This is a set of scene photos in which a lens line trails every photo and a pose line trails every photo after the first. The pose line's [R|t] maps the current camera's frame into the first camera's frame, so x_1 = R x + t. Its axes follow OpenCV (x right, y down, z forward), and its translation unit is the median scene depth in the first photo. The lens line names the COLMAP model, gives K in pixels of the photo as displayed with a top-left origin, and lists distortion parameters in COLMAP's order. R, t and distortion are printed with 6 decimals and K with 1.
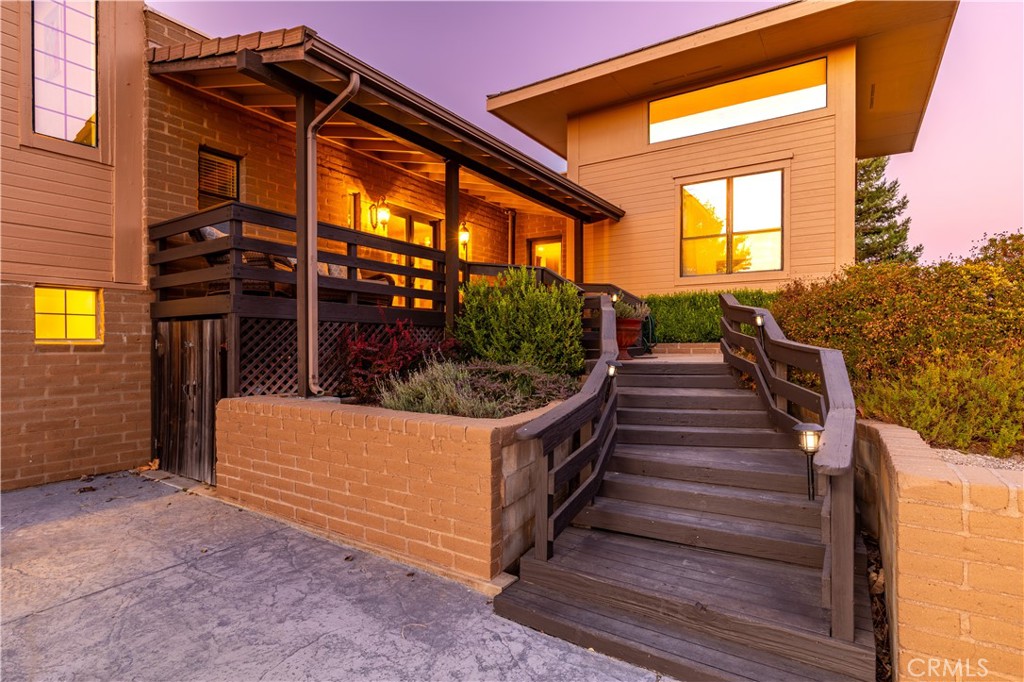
lens RADIAL K [[425.3, 0, 512.0], [0, 425.3, 341.0], [0, 0, 1]] dist [-0.002340, -0.000281]
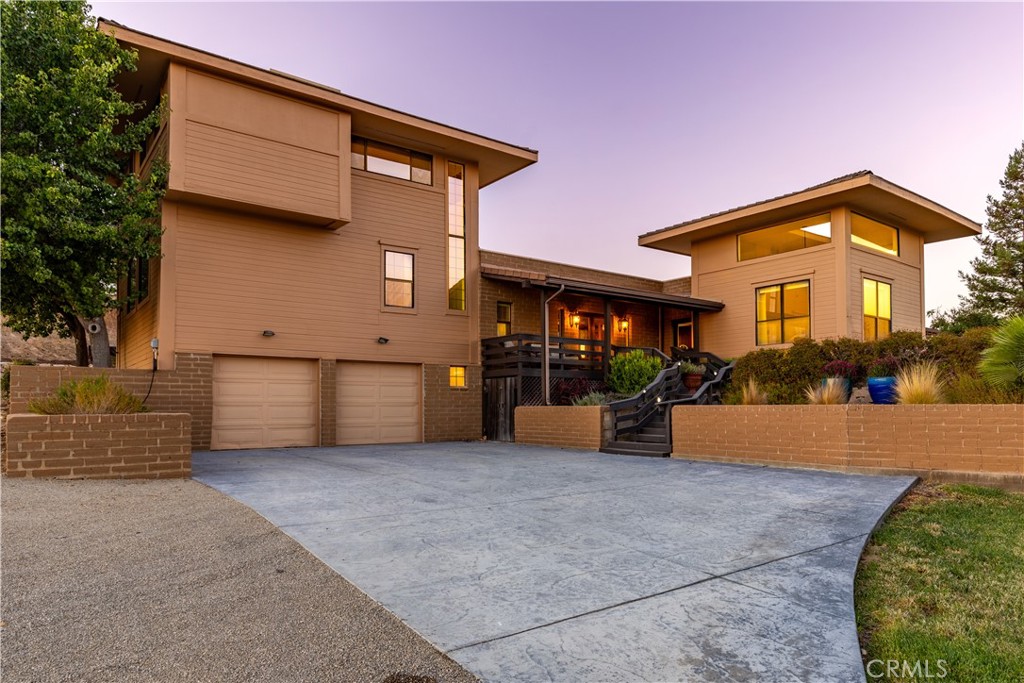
lens RADIAL K [[638.2, 0, 512.0], [0, 638.2, 341.5], [0, 0, 1]] dist [-0.002712, -0.000193]
pose [[0.912805, -0.042078, -0.406221, 0.830064], [-0.002337, 0.994124, -0.108226, 0.142616], [0.408388, 0.099739, 0.907343, -2.374546]]
